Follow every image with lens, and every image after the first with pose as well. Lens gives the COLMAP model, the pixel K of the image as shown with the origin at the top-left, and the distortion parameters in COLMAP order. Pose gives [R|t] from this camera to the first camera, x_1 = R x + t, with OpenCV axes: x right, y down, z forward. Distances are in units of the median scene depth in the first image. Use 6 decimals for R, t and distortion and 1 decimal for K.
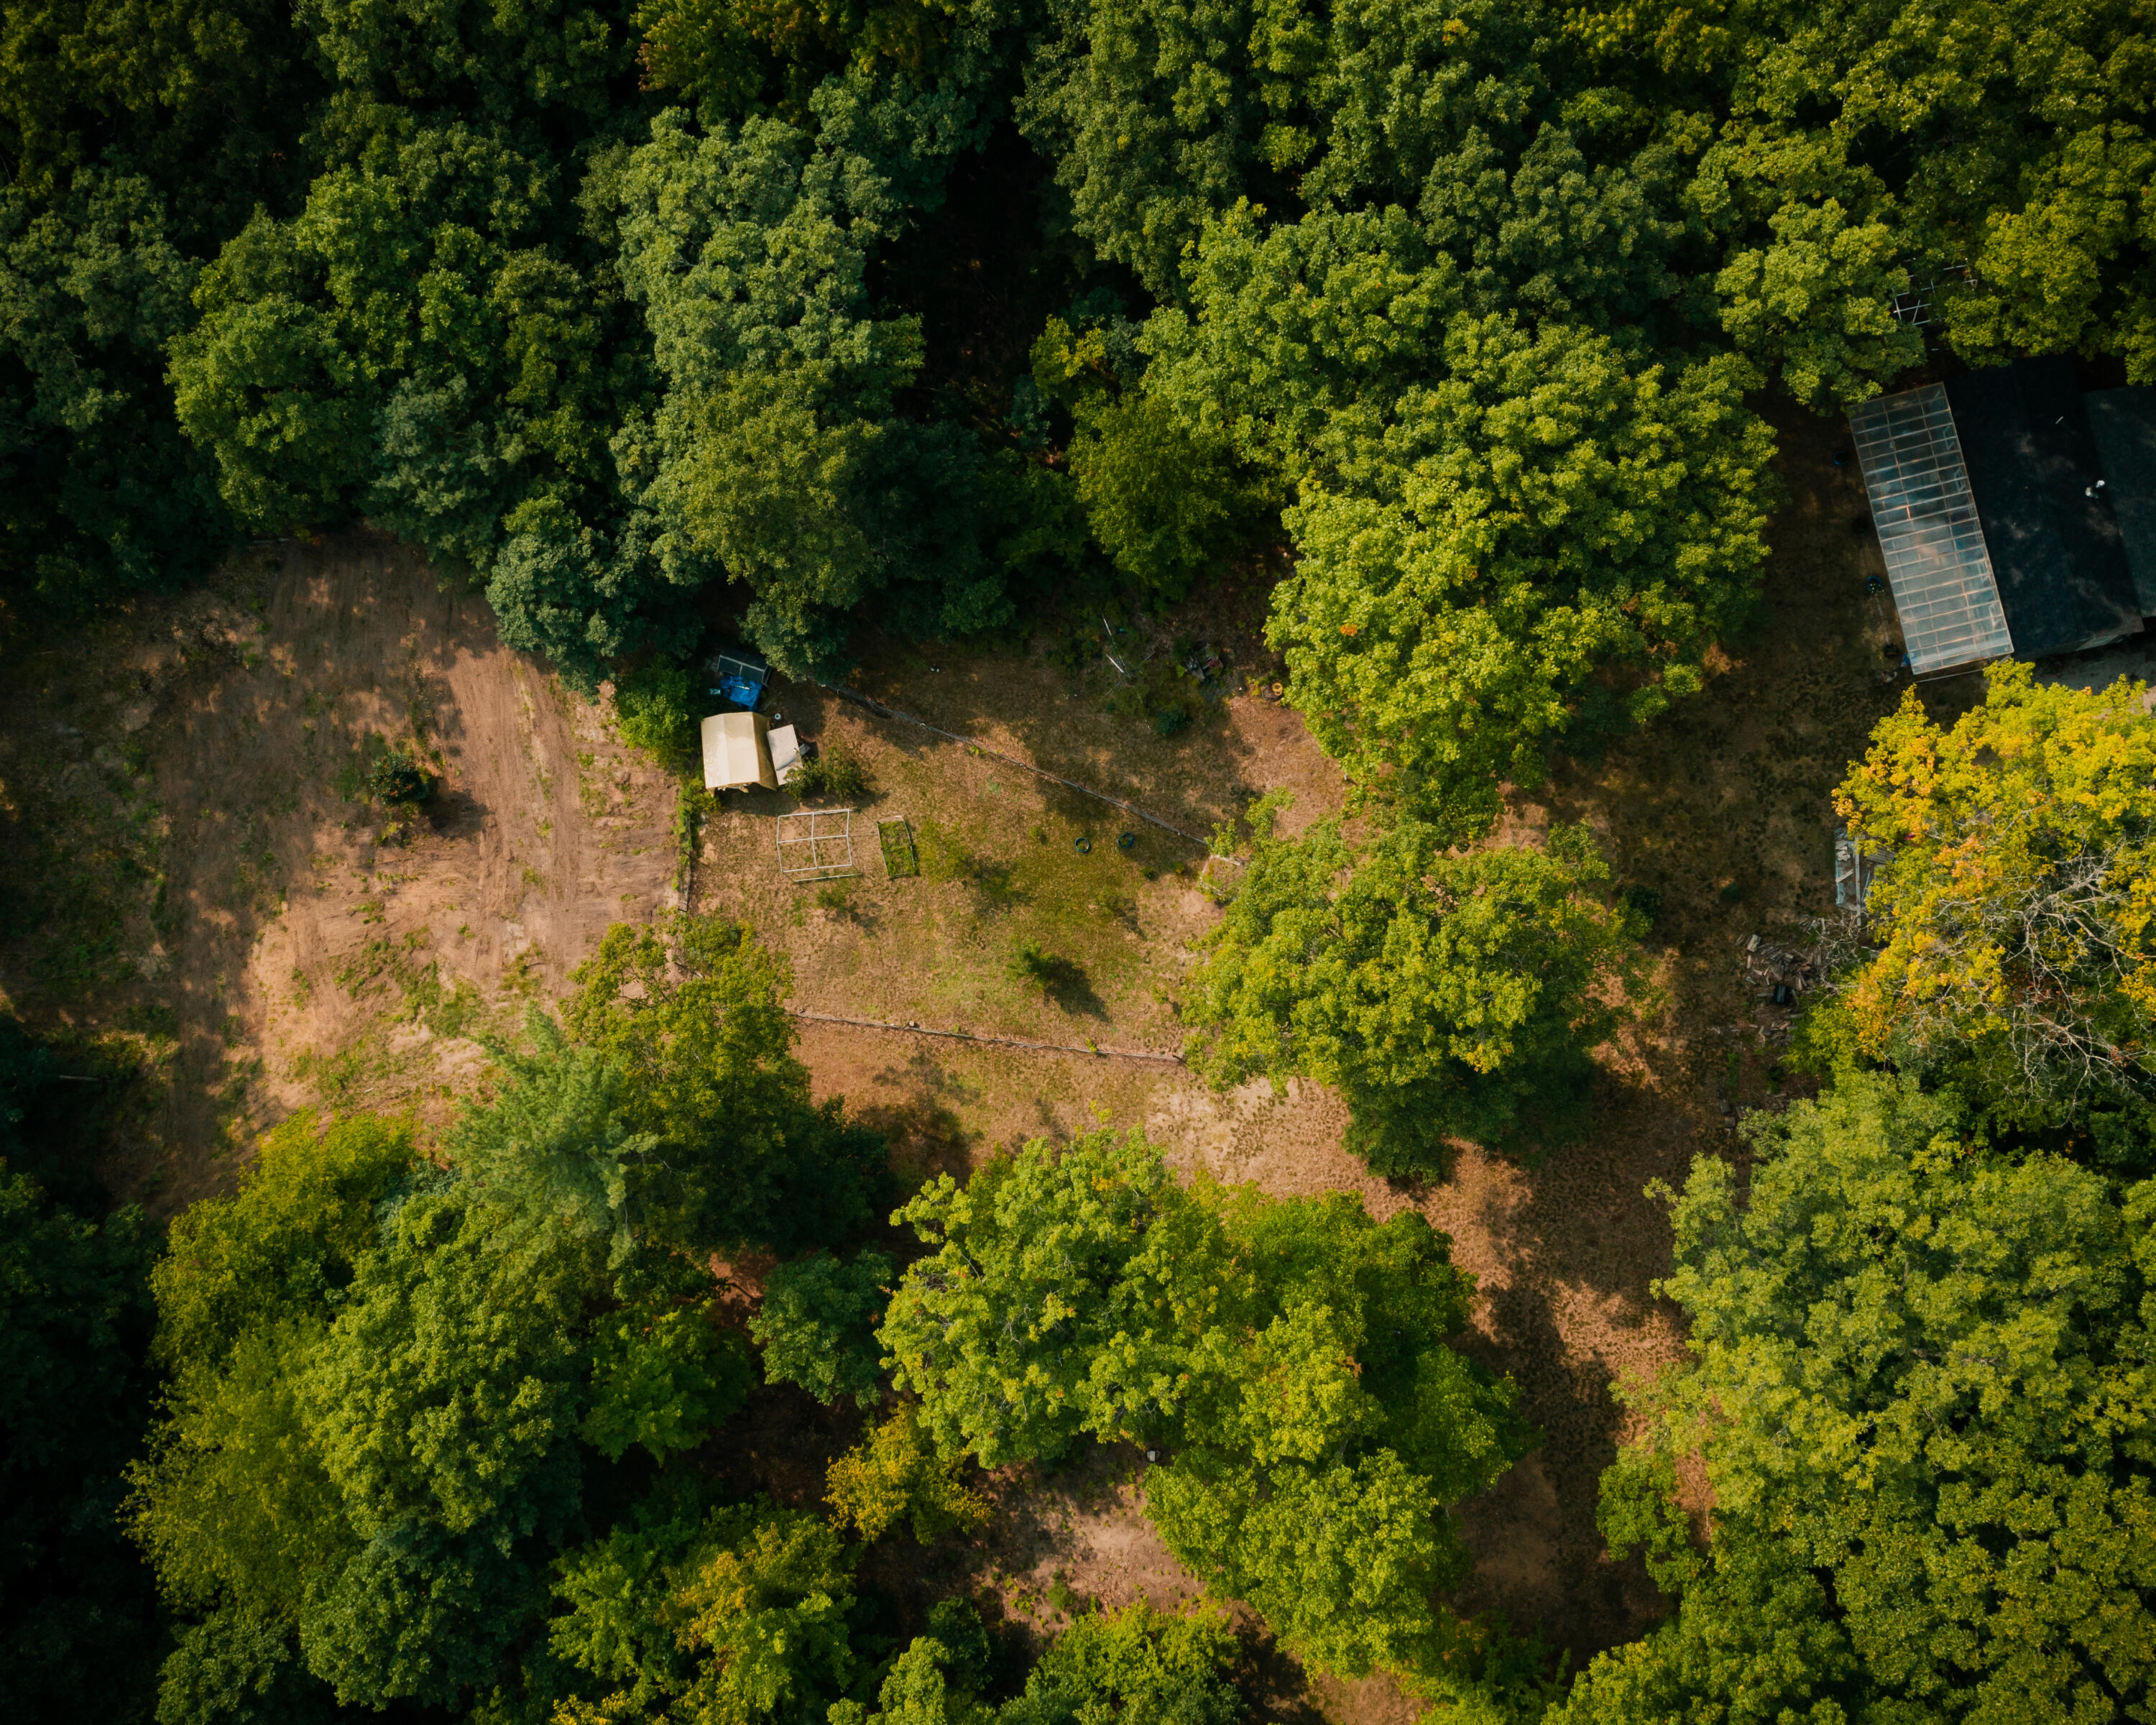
lens RADIAL K [[1941.0, 0, 1082.1], [0, 1941.0, 860.0], [0, 0, 1]] dist [0.004740, -0.007775]
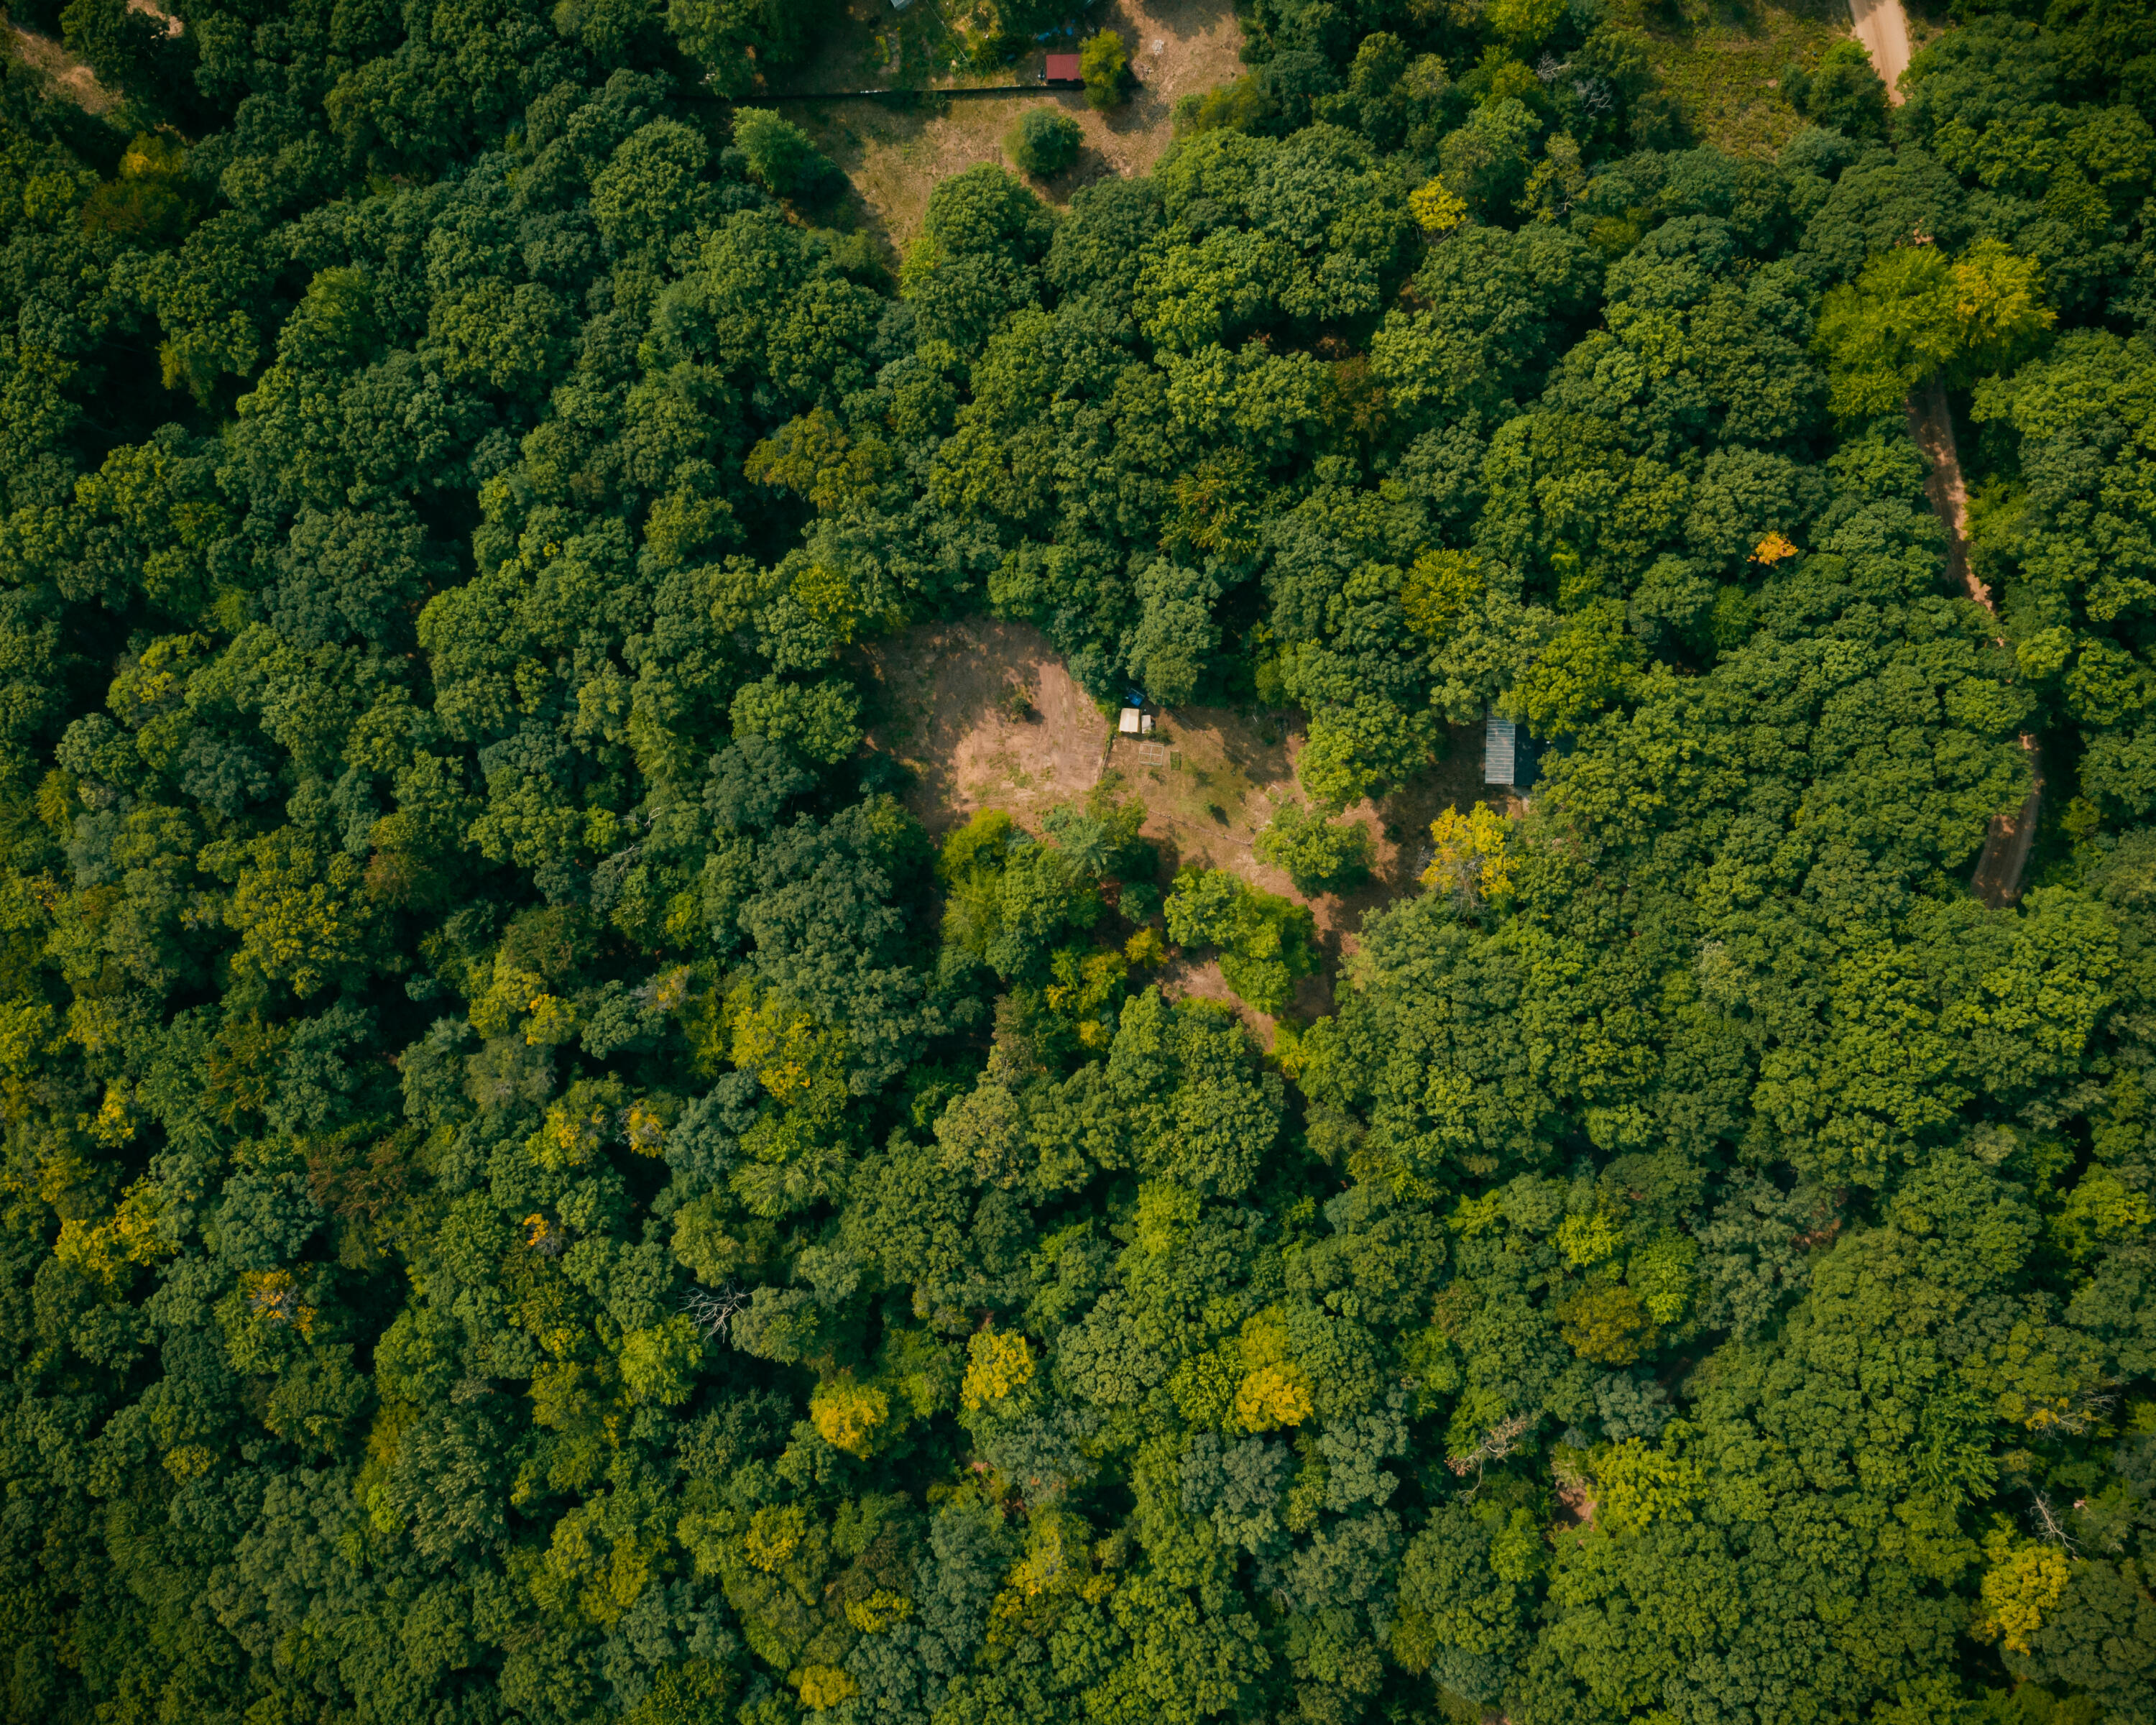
lens RADIAL K [[1941.0, 0, 1080.2], [0, 1941.0, 854.2], [0, 0, 1]] dist [0.004740, -0.007775]
pose [[0.979956, 0.199193, -0.002915, -0.236838], [-0.194388, 0.959313, 0.204774, -0.544802], [0.043586, -0.200102, 0.978805, -2.433167]]
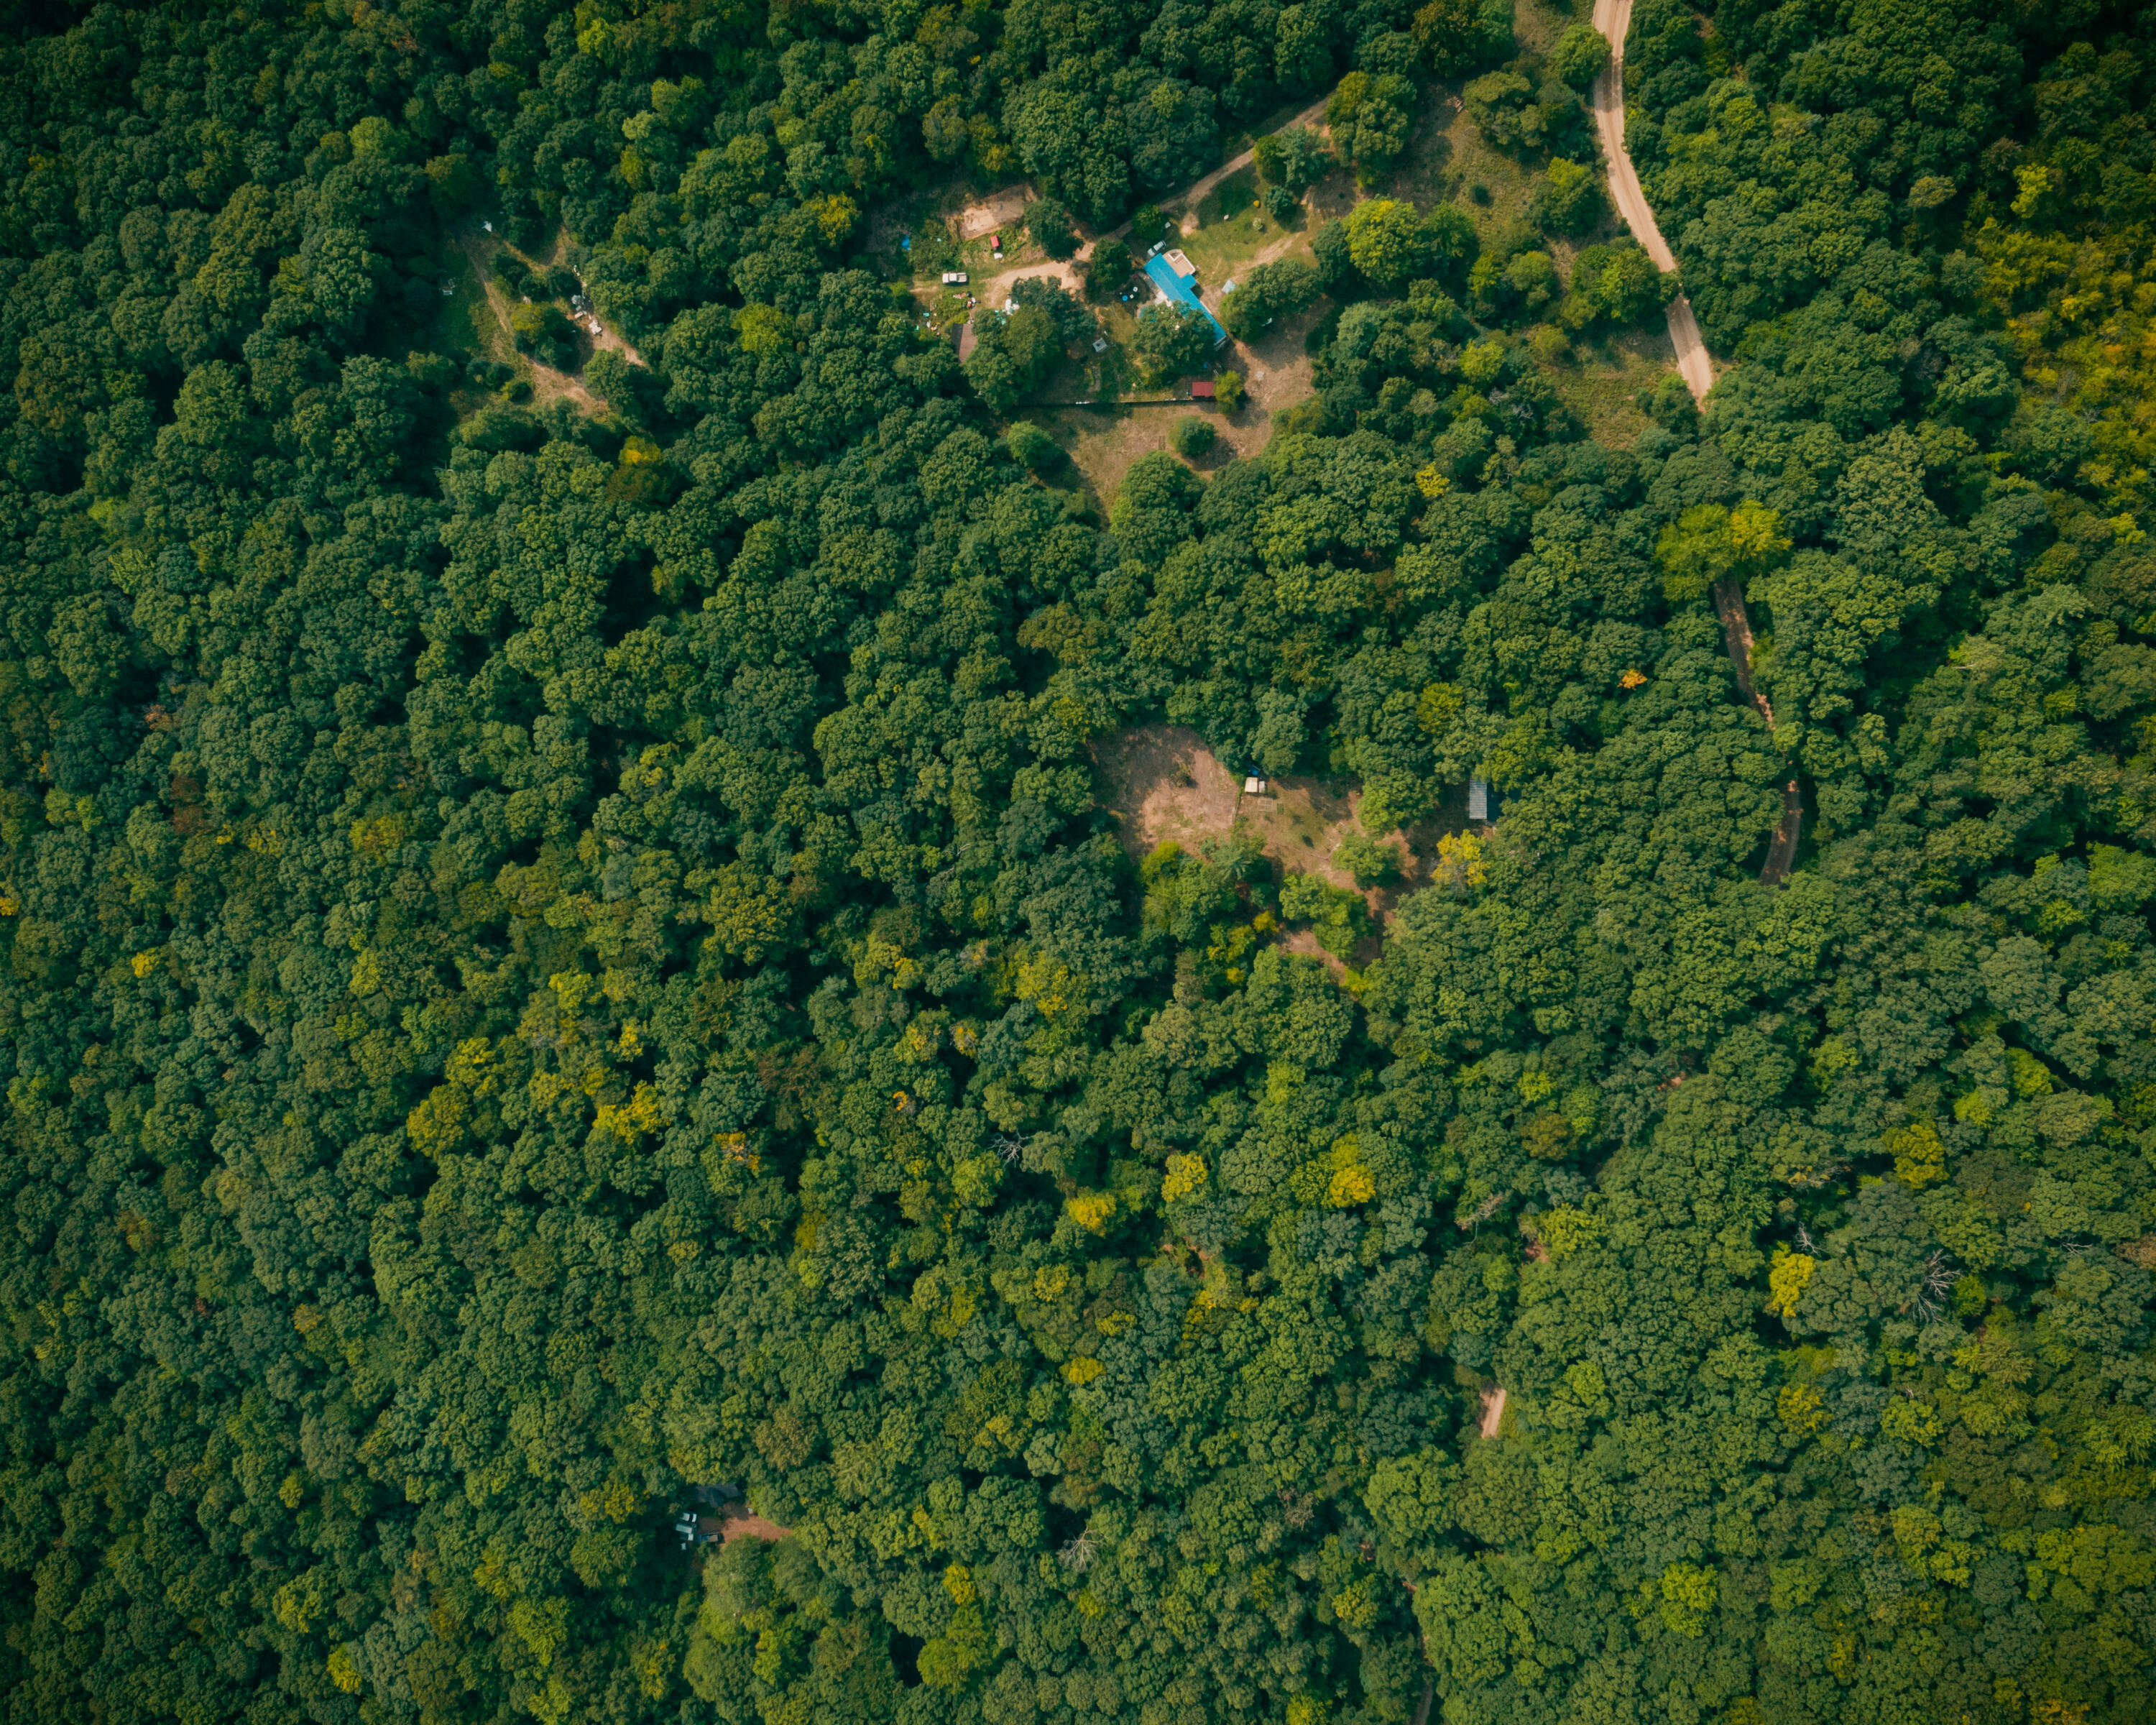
lens RADIAL K [[1941.0, 0, 1074.7], [0, 1941.0, 865.3], [0, 0, 1]] dist [0.004740, -0.007775]
pose [[0.983831, 0.178284, -0.017052, -0.591192], [-0.171713, 0.966040, 0.193083, -0.871739], [0.050897, -0.187033, 0.981034, -4.704436]]
